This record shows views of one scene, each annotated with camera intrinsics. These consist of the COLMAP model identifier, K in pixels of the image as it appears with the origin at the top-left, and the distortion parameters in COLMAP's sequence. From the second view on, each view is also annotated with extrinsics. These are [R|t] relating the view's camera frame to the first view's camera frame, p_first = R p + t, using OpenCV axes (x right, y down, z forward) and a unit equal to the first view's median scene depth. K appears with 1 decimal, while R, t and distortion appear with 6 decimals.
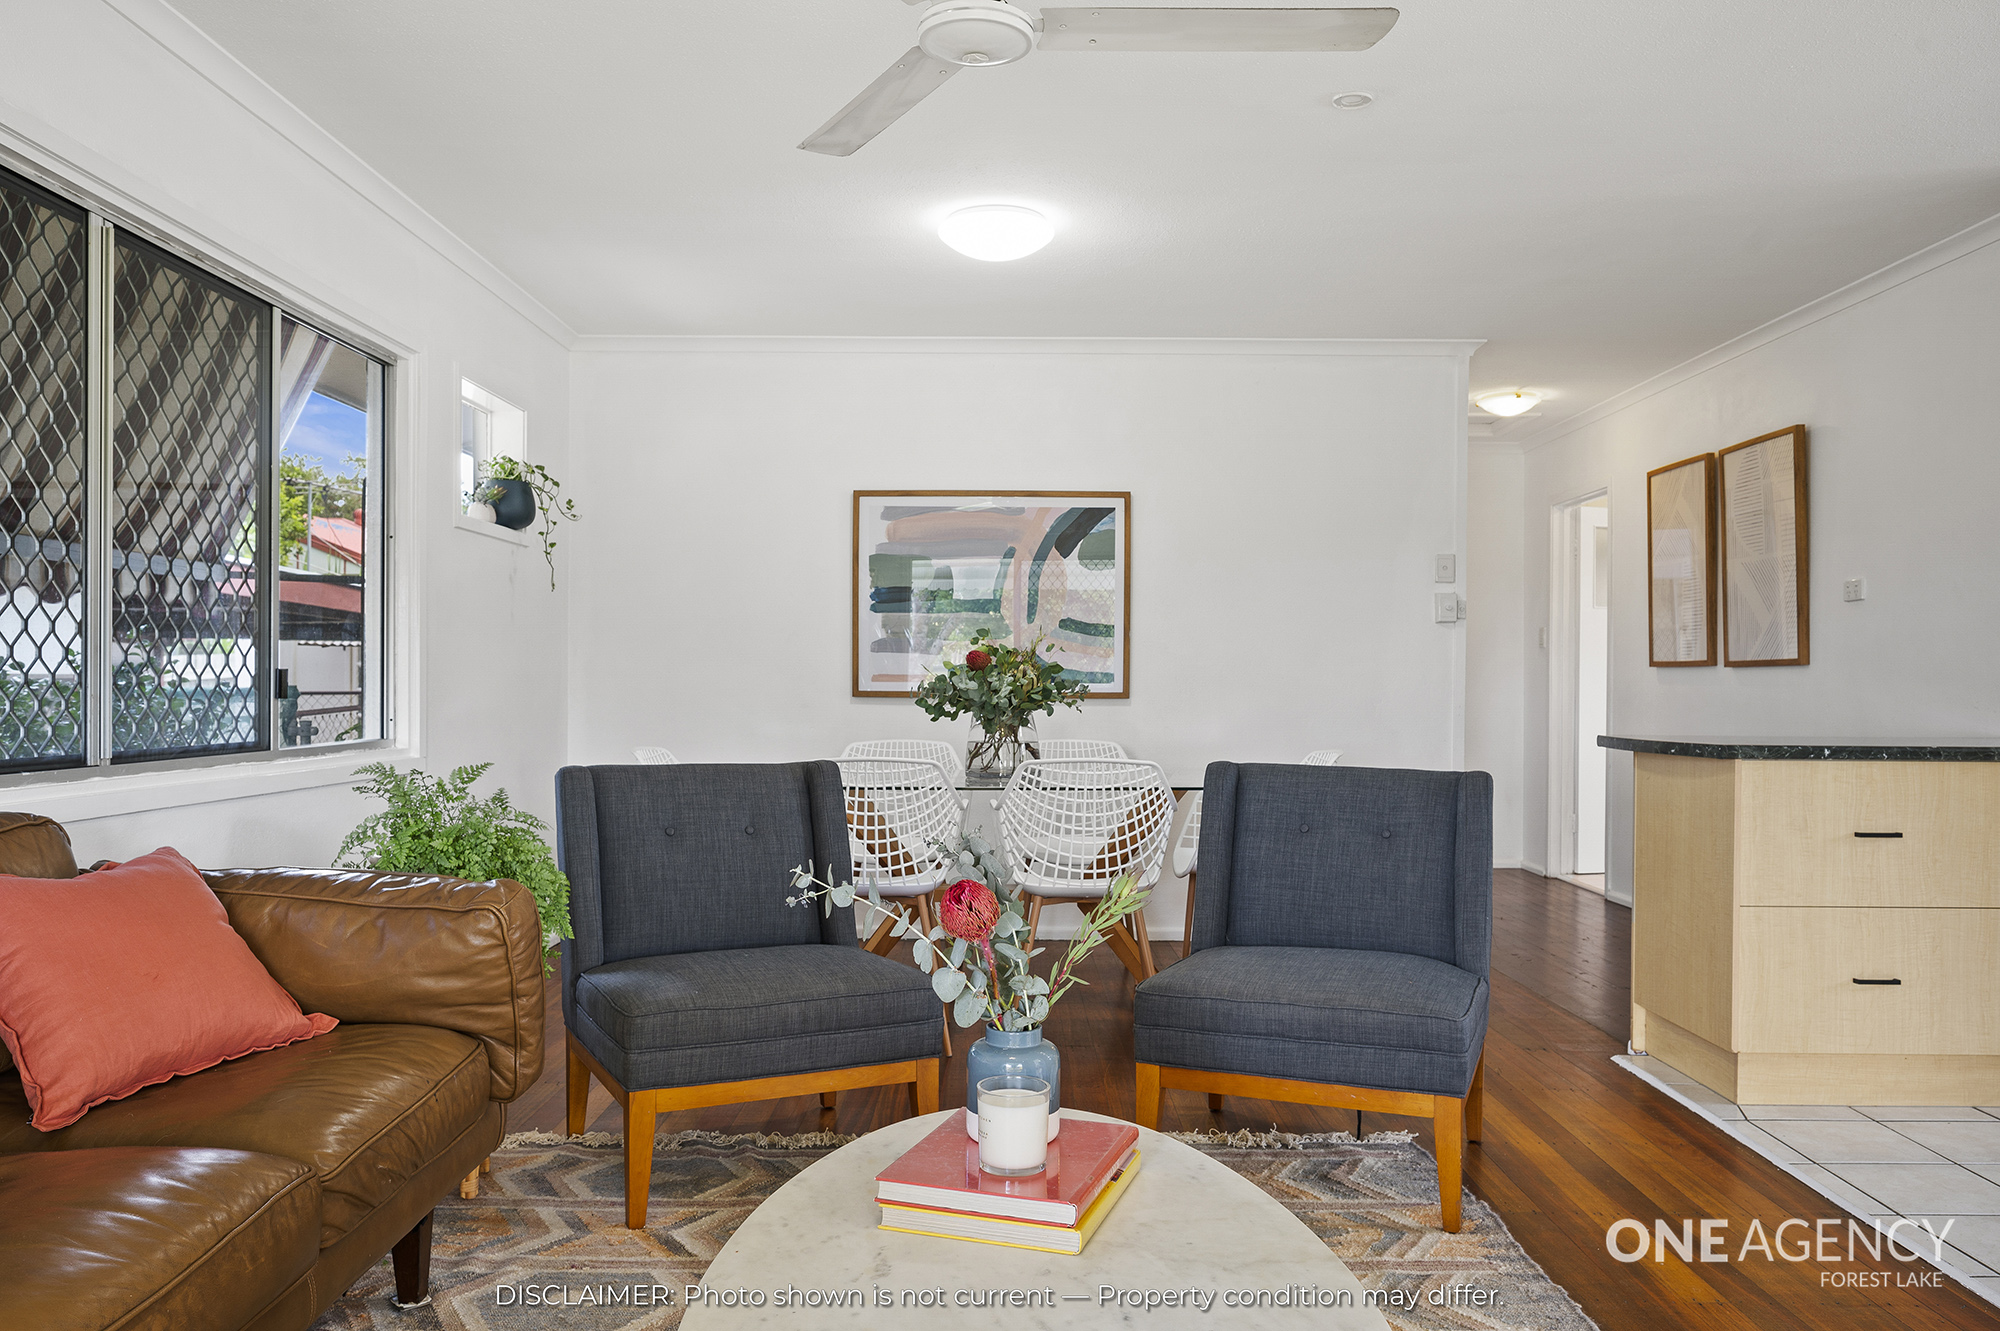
lens RADIAL K [[1489.6, 0, 996.3], [0, 1489.6, 668.3], [0, 0, 1]] dist [0.015790, 0.003892]
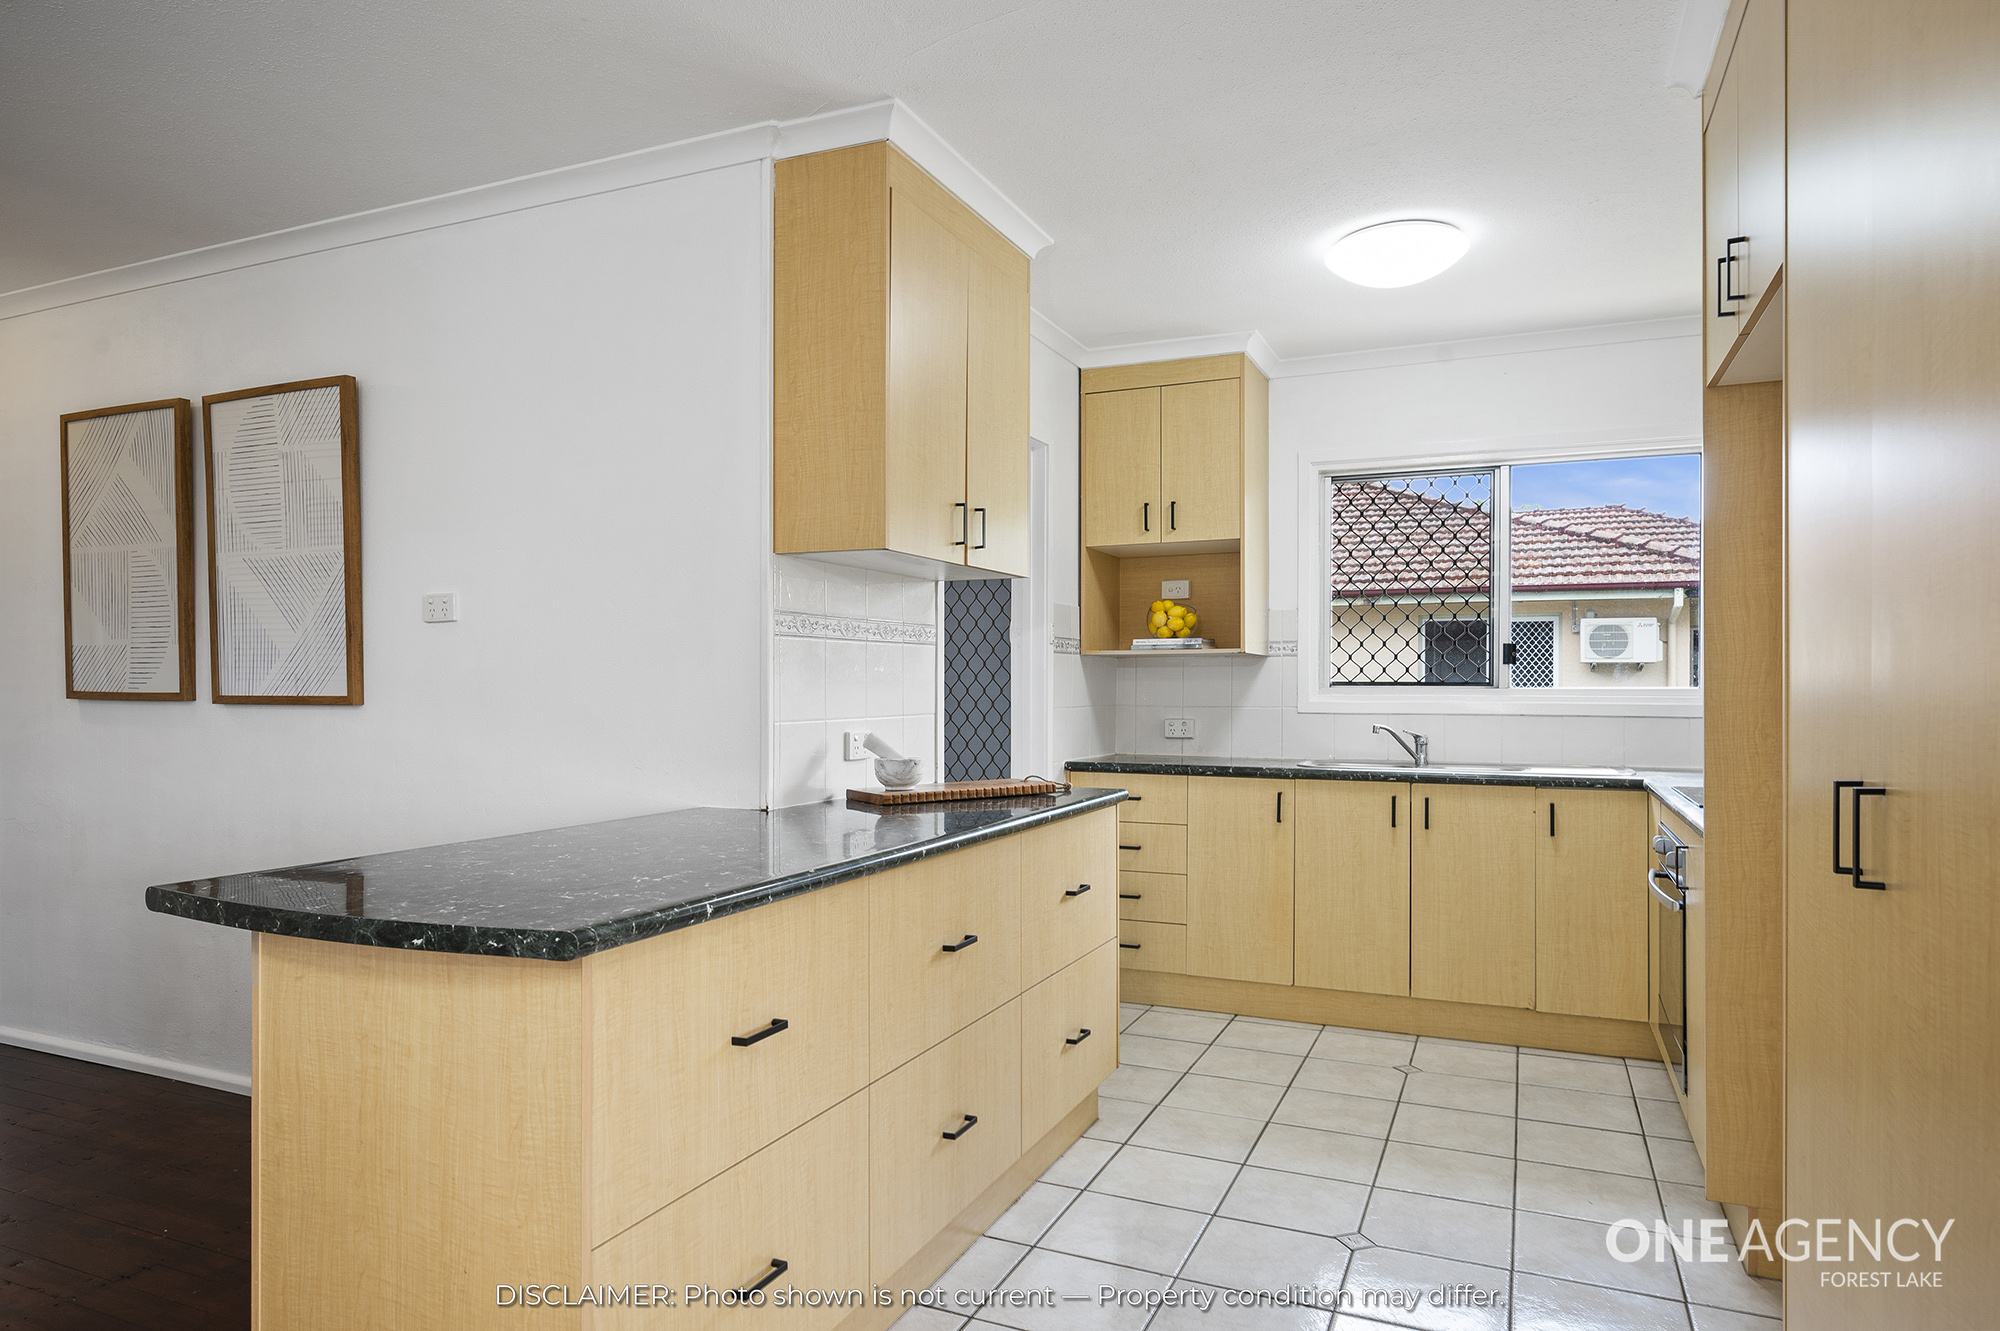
lens RADIAL K [[1186.5, 0, 998.8], [0, 1186.5, 678.8], [0, 0, 1]] dist [0.000692, 0.000284]
pose [[0.394347, -0.001099, 0.918961, 0.029203], [-0.010085, 0.999934, 0.005524, -0.004815], [-0.918906, -0.011446, 0.394310, 0.109225]]
